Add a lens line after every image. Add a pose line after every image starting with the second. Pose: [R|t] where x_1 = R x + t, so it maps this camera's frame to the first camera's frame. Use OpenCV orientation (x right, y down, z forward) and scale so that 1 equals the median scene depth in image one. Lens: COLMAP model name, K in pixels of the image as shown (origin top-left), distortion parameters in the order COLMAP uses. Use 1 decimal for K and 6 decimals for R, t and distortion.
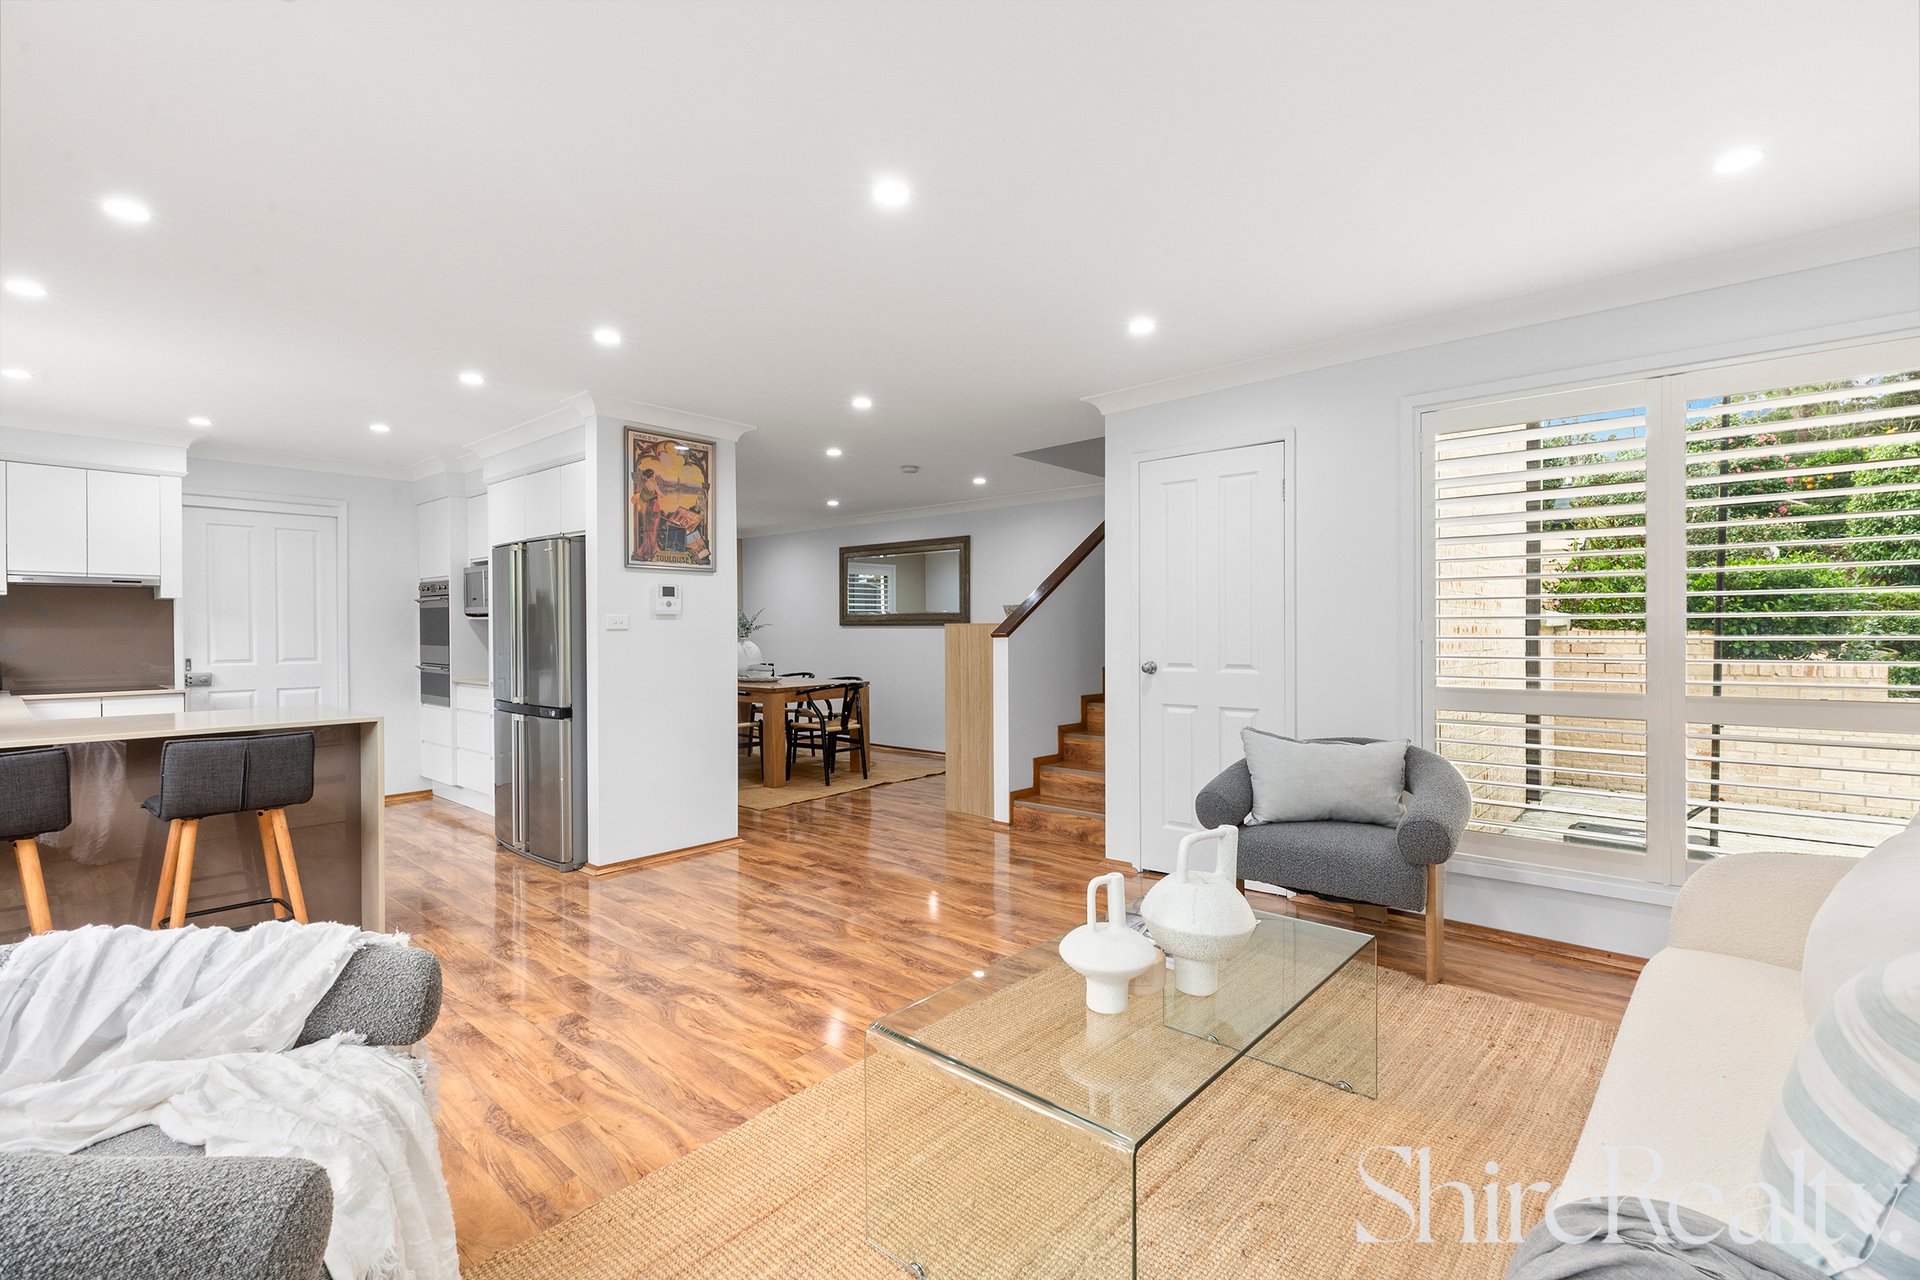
lens RADIAL K [[863.7, 0, 963.2], [0, 863.7, 634.8], [0, 0, 1]] dist [0.001159, 0.000313]
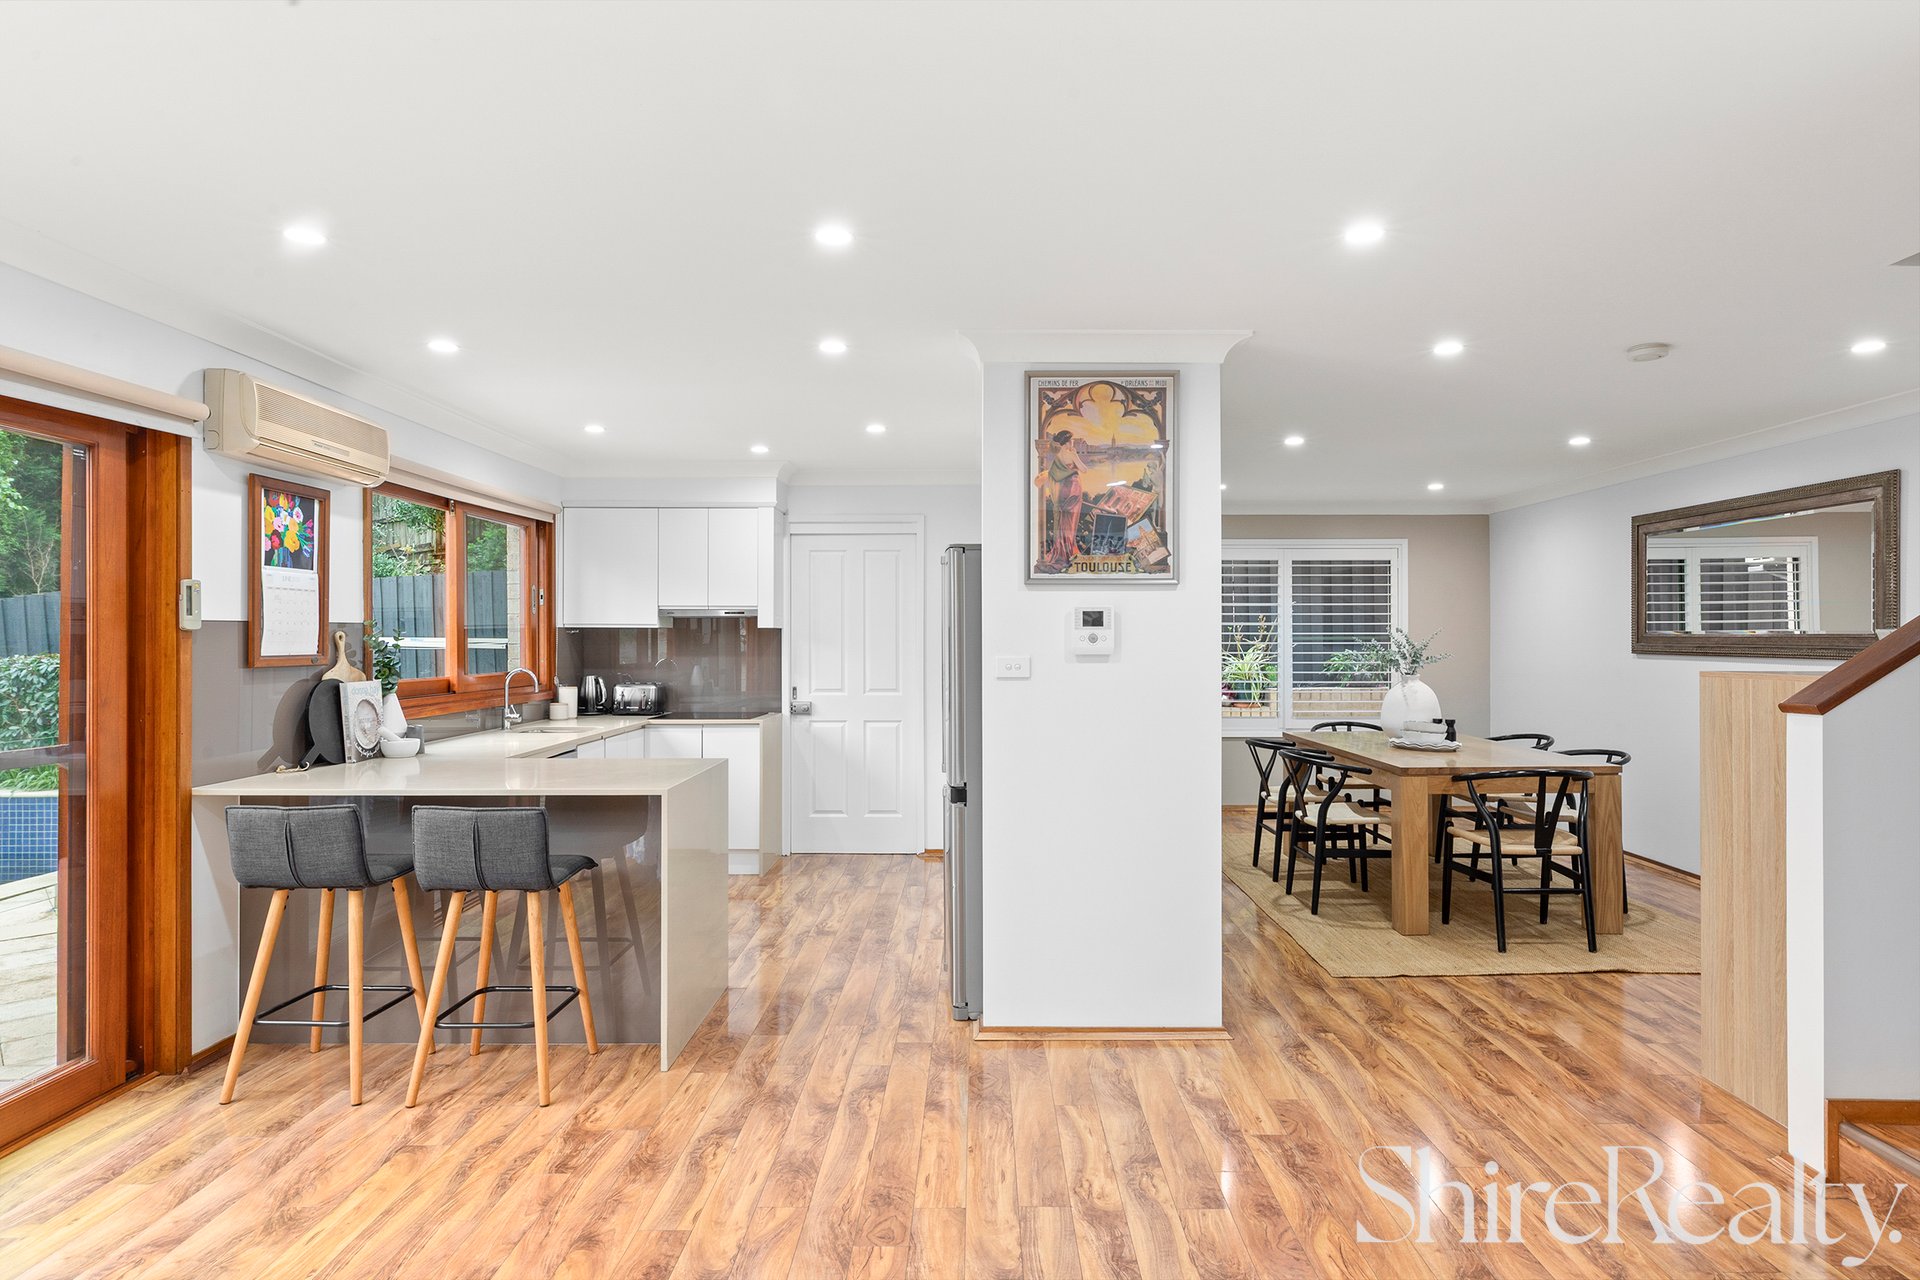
lens RADIAL K [[1050.0, 0, 960.8], [0, 1050.0, 637.2], [0, 0, 1]] dist [0.000981, 0.000533]
pose [[0.656154, 0.002079, -0.754625, 0.177849], [-0.005780, 0.999981, -0.002270, -0.034001], [0.754605, 0.005851, 0.656153, 0.417361]]
